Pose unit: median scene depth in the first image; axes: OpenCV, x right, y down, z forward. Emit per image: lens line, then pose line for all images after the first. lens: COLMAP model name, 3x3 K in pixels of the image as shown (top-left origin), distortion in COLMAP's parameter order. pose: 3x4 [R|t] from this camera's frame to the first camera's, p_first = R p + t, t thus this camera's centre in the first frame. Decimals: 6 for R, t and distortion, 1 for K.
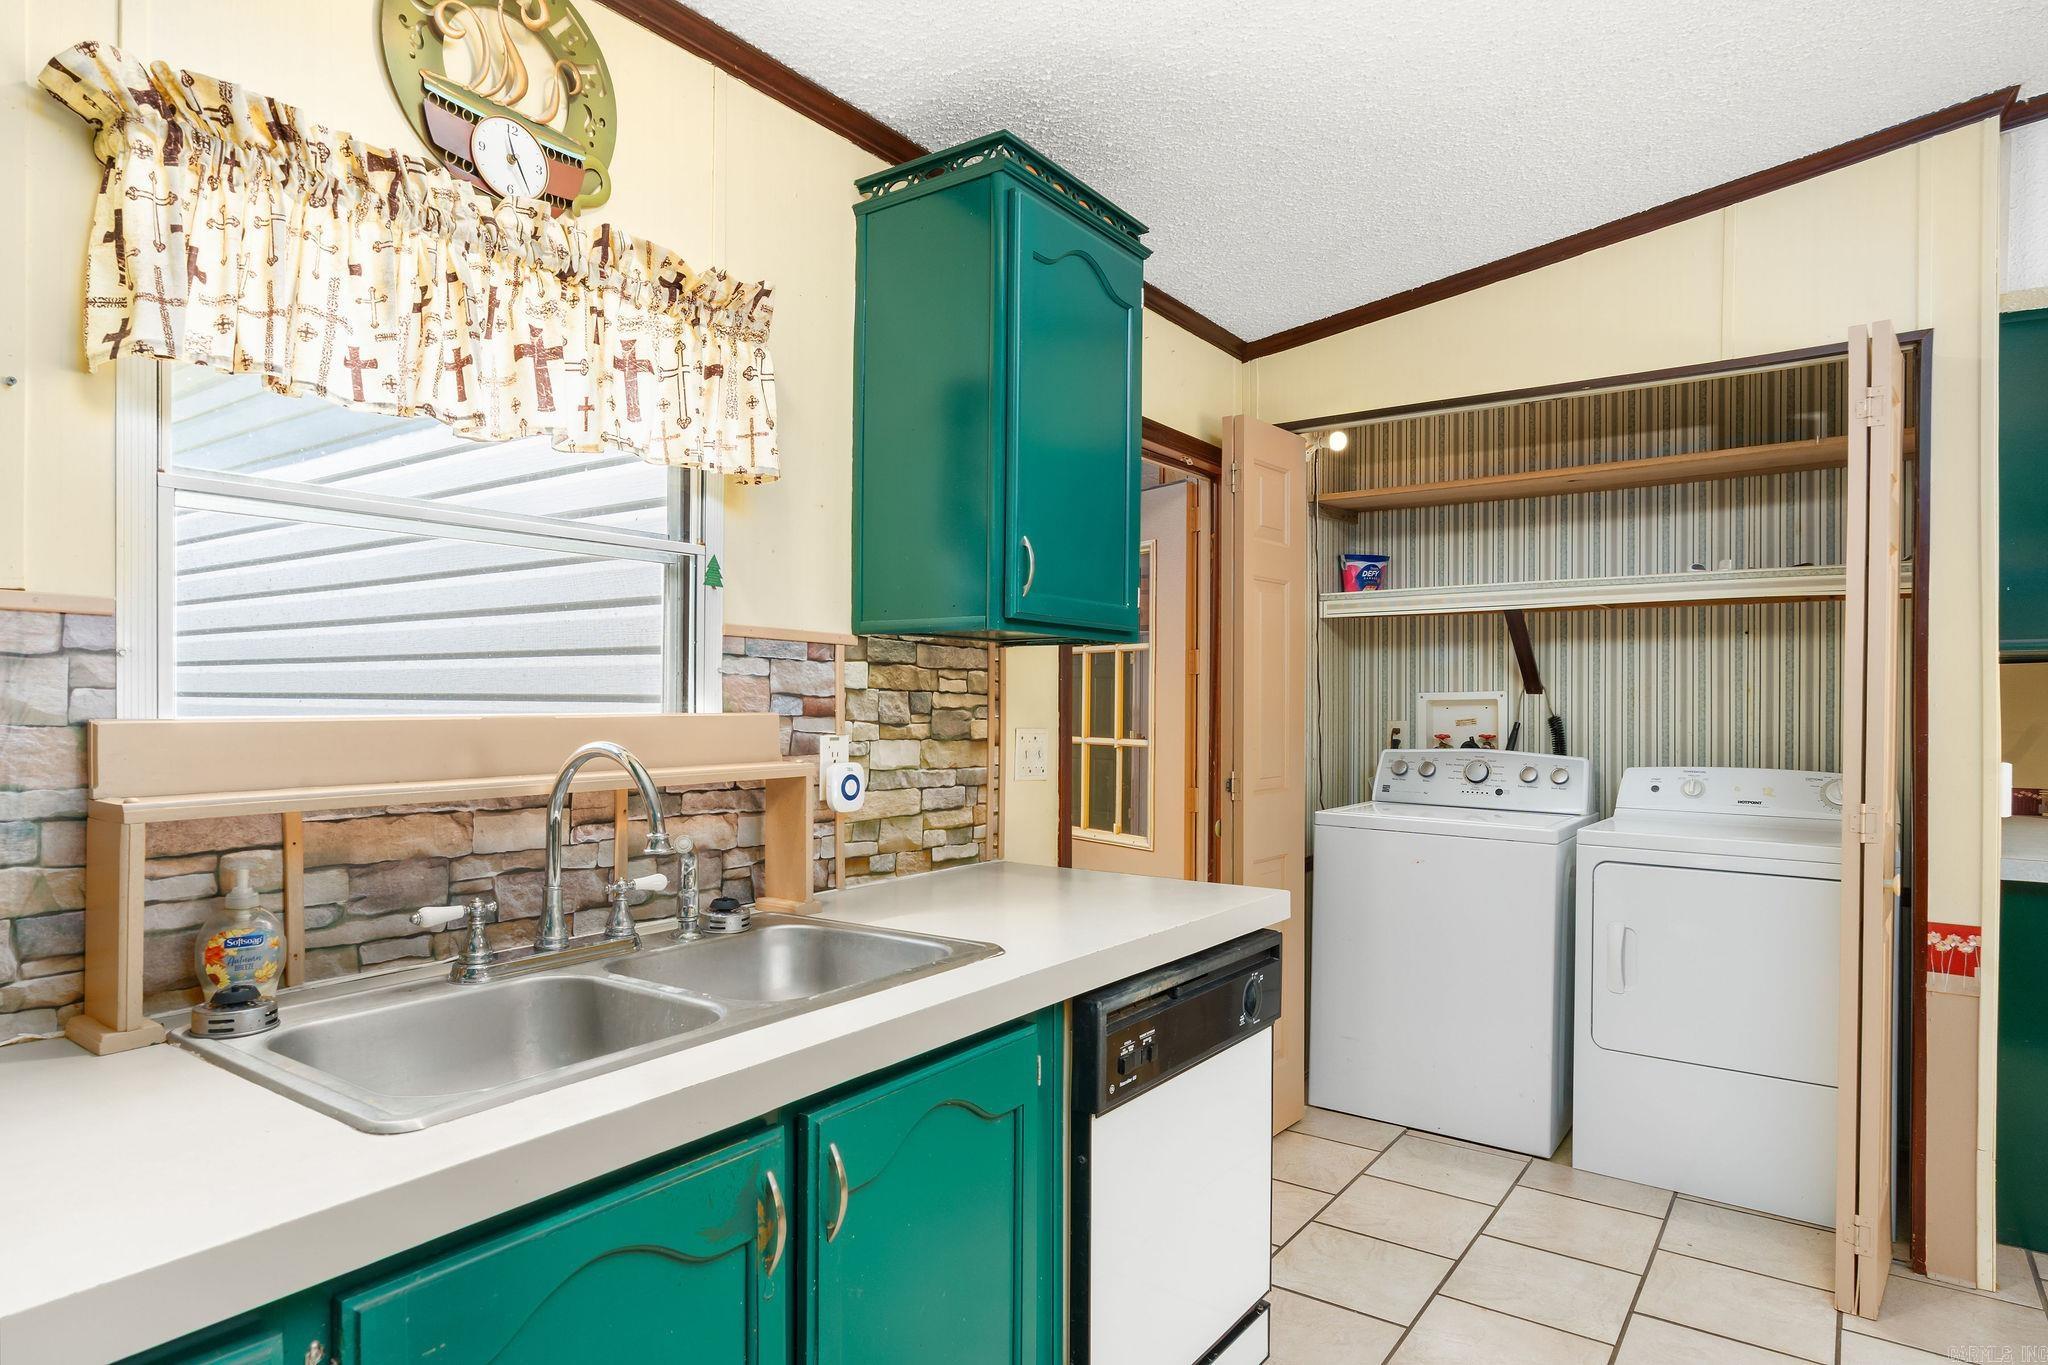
lens RADIAL K [[1169.5, 0, 1018.9], [0, 1169.5, 691.4], [0, 0, 1]] dist [0.003431, -0.000112]
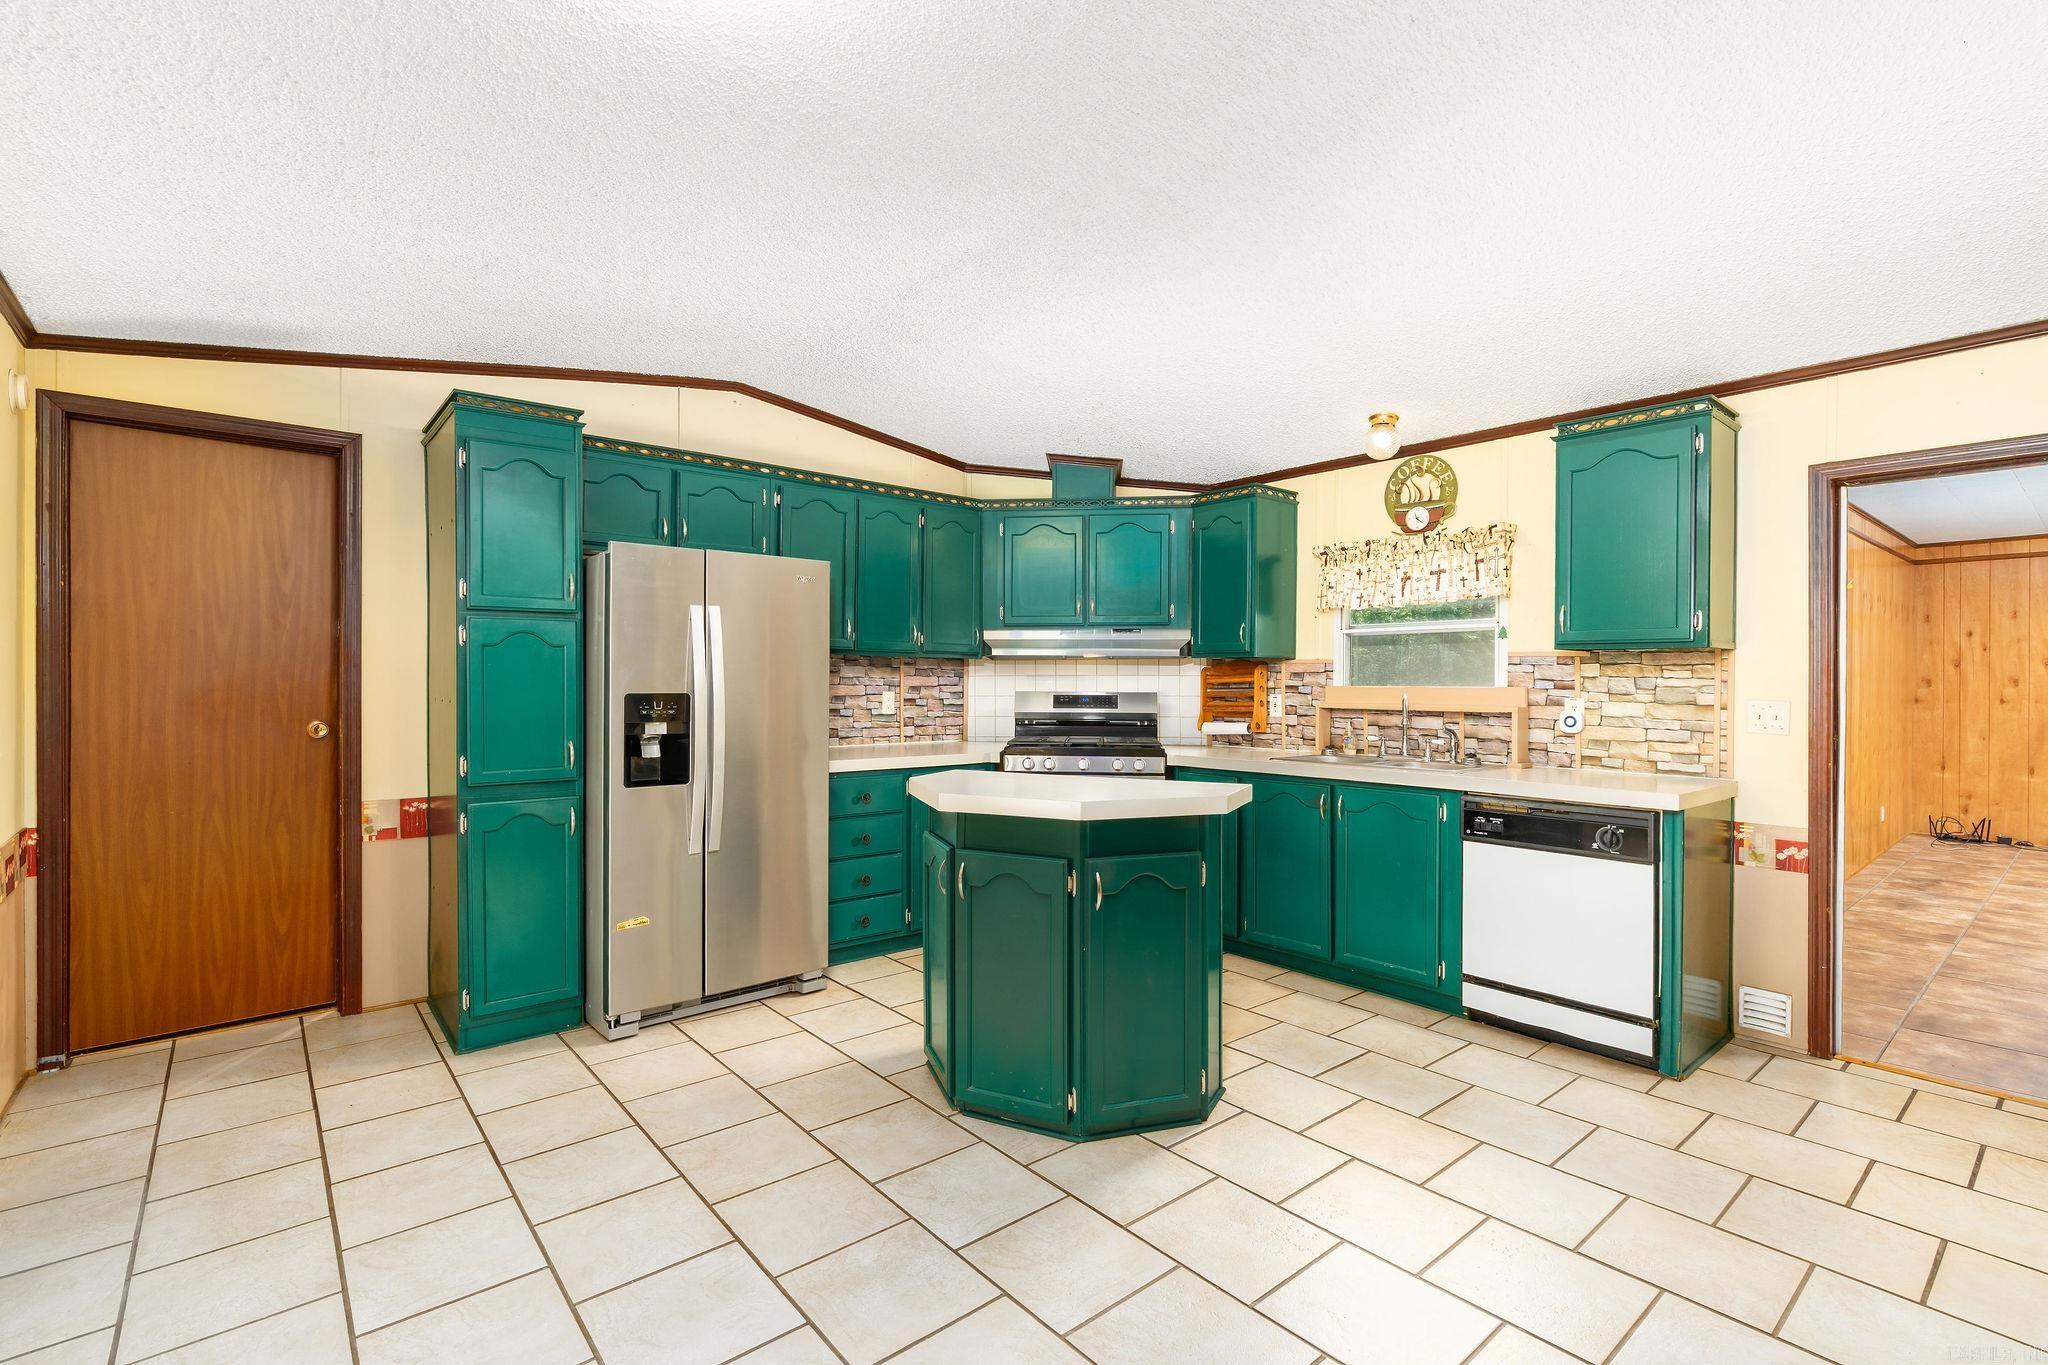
lens RADIAL K [[937.6, 0, 1031.5], [0, 937.6, 680.8], [0, 0, 1]] dist [-0.010314, 0.000723]
pose [[-0.247298, -0.006104, -0.968920, 1.644275], [0.001314, 0.999977, -0.006635, 0.014138], [0.968939, -0.002915, -0.247284, 0.411446]]
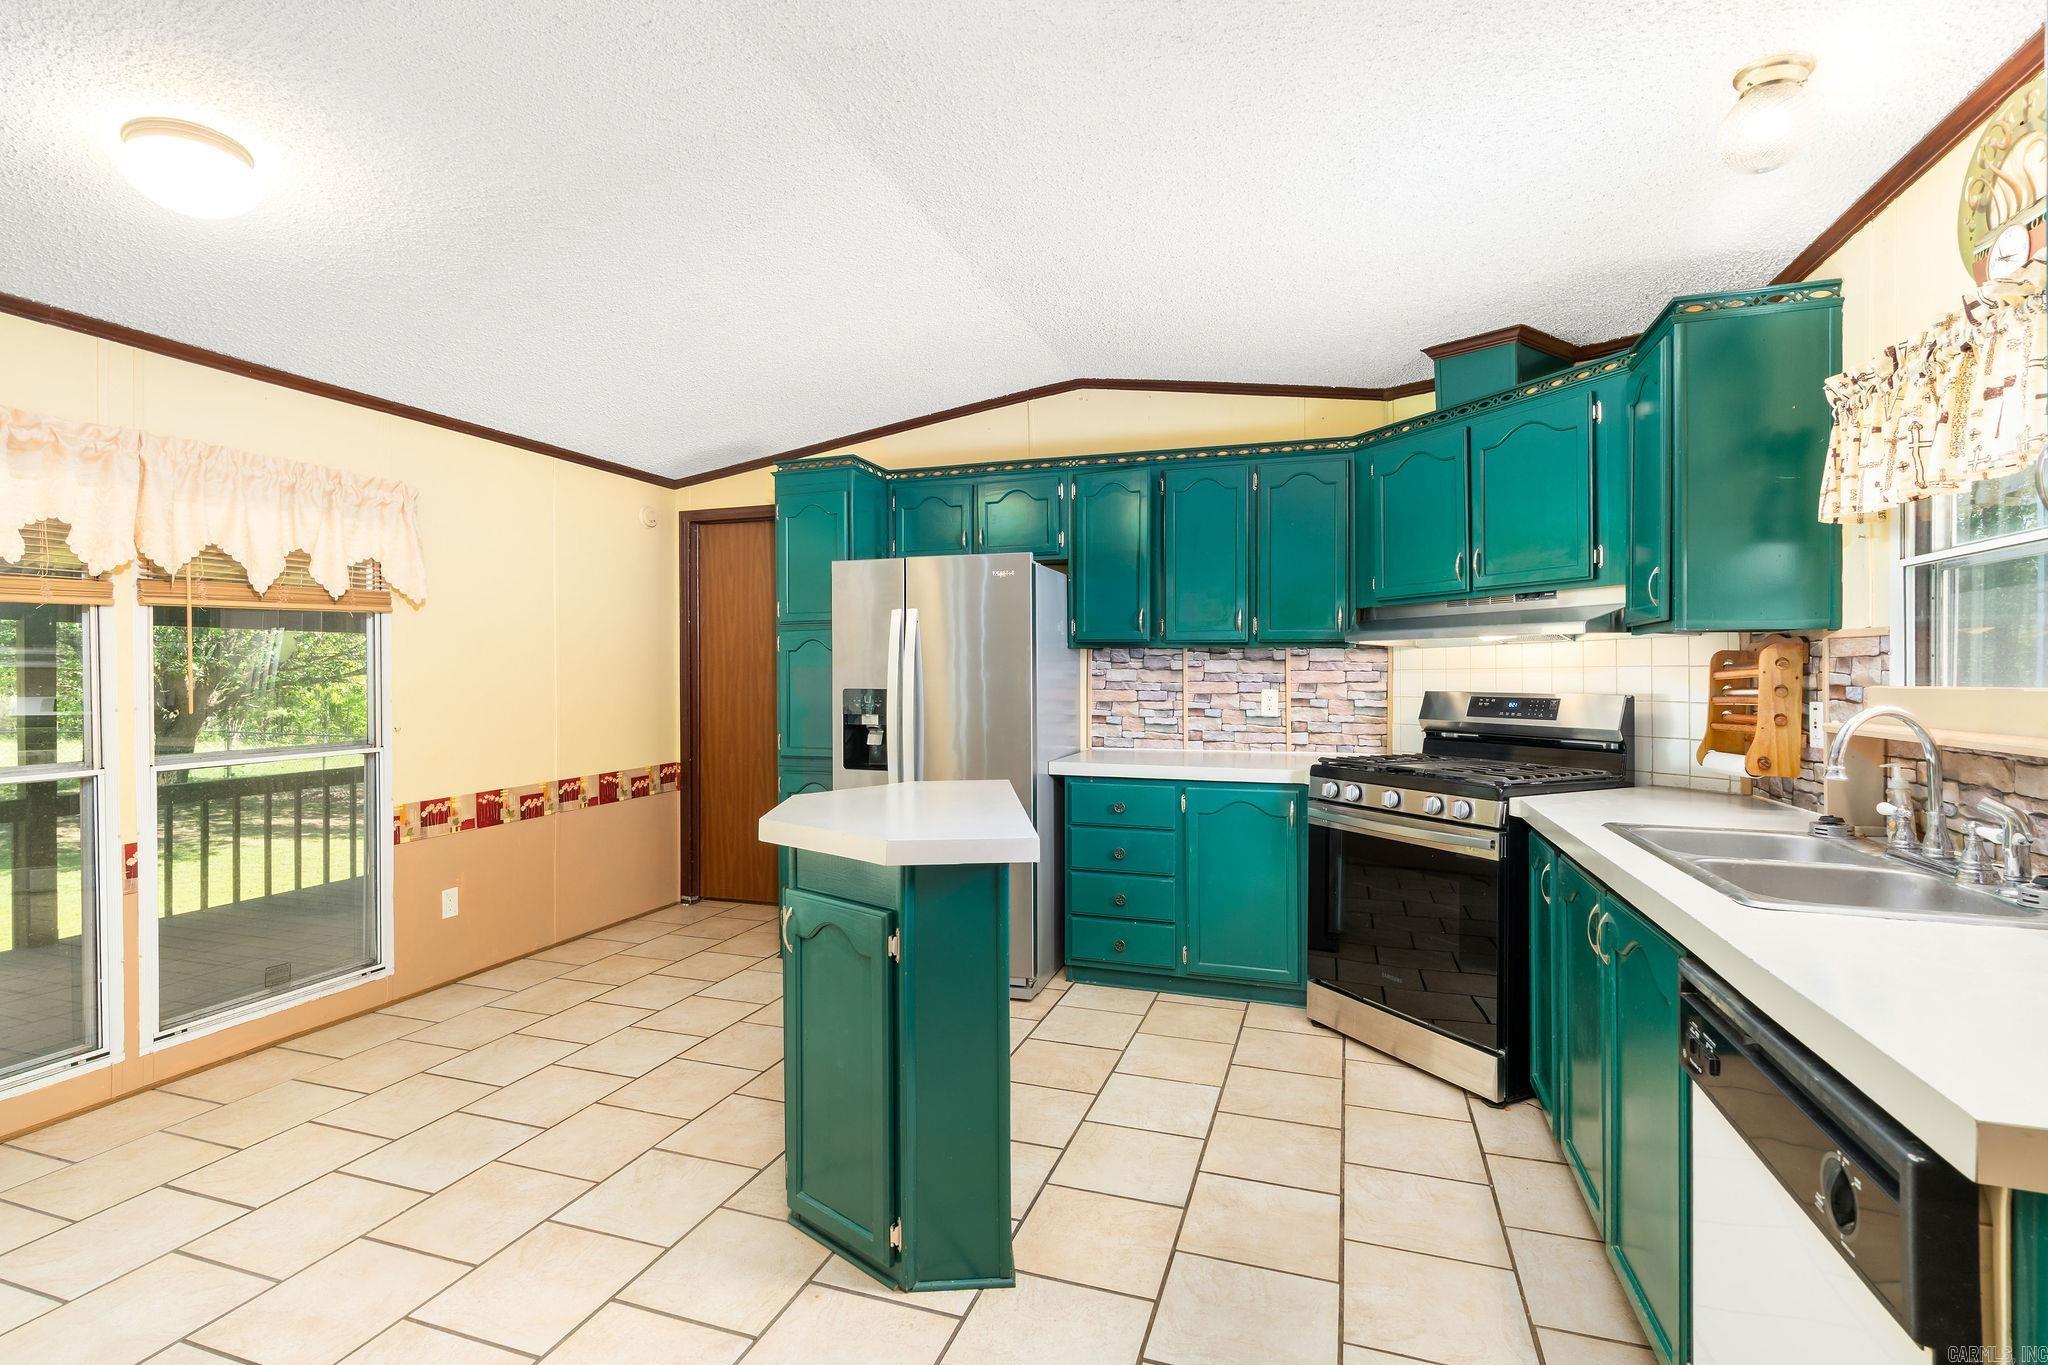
lens RADIAL K [[937.6, 0, 1032.4], [0, 937.6, 685.6], [0, 0, 1]] dist [-0.010314, 0.000723]
pose [[-0.955593, -0.001636, -0.294686, 0.617752], [-0.002711, 0.999991, 0.003241, 0.011895], [0.294678, 0.003896, -0.955589, 1.143165]]
